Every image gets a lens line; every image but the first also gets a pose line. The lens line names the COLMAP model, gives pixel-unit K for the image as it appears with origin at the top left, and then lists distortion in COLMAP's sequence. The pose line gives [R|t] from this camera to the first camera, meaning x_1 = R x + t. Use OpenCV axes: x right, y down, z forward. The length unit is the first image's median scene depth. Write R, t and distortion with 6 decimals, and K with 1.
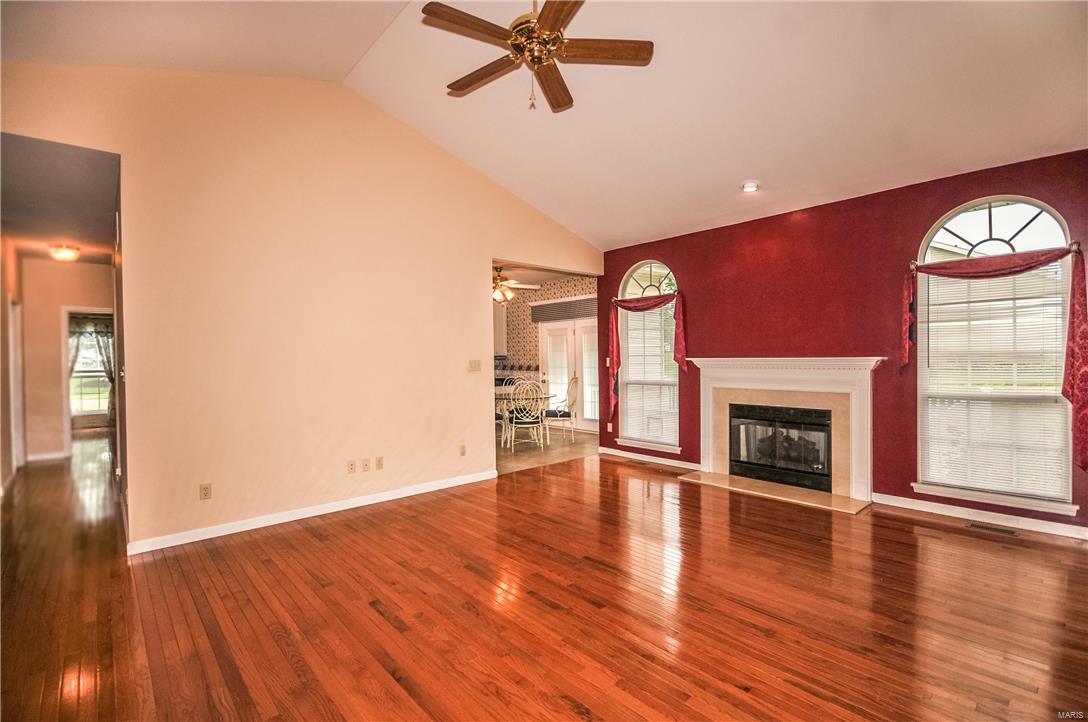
lens RADIAL K [[502.1, 0, 544.0], [0, 502.1, 361.0], [0, 0, 1]] dist [-0.000106, 0.000040]
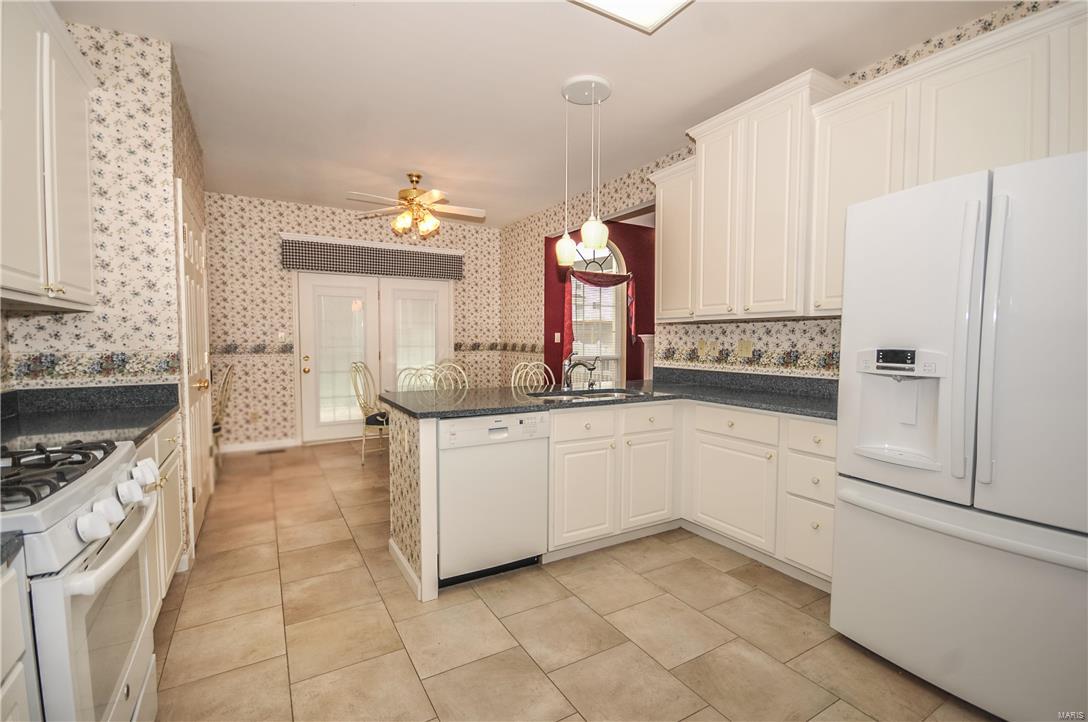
lens RADIAL K [[473.1, 0, 544.0], [0, 473.1, 361.0], [0, 0, 1]] dist [-0.038856, 0.000138]
pose [[0.179103, -0.054405, 0.982325, -0.696749], [-0.001747, 0.998451, 0.055617, -0.003548], [-0.983829, -0.011677, 0.178731, 0.873869]]
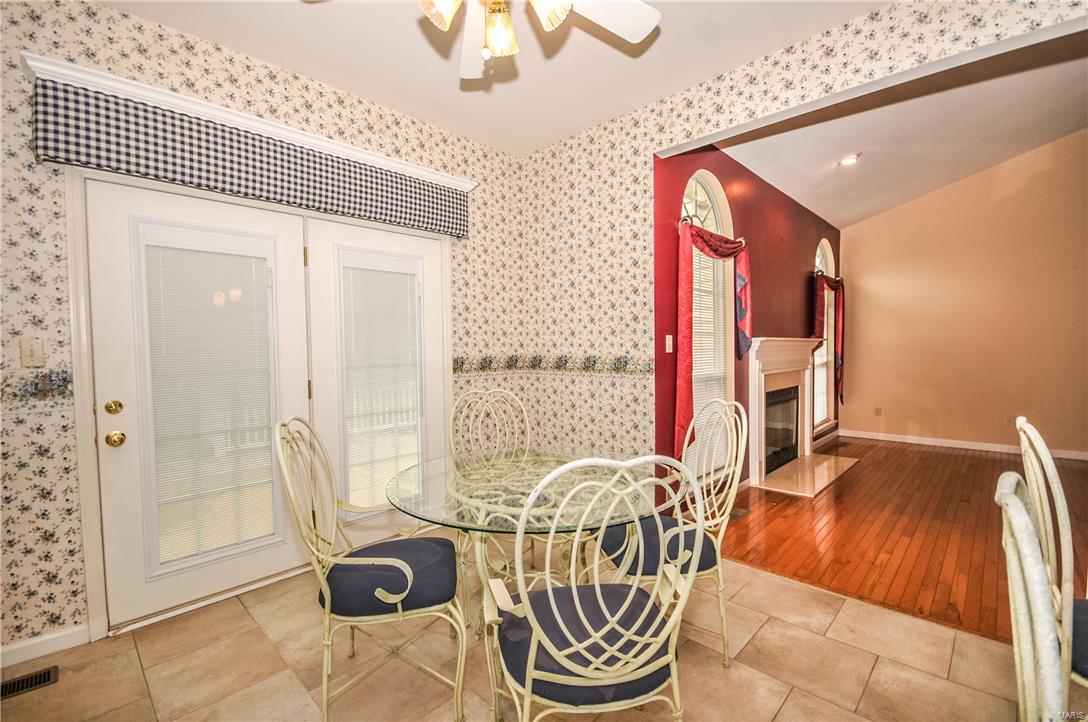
lens RADIAL K [[478.5, 0, 544.0], [0, 478.5, 361.0], [0, 0, 1]] dist [0.014041, -0.018937]
pose [[-0.078235, -0.035560, 0.996301, -0.321694], [0.014638, 0.999215, 0.036814, -0.000652], [-0.996828, 0.017464, -0.077653, 1.155476]]
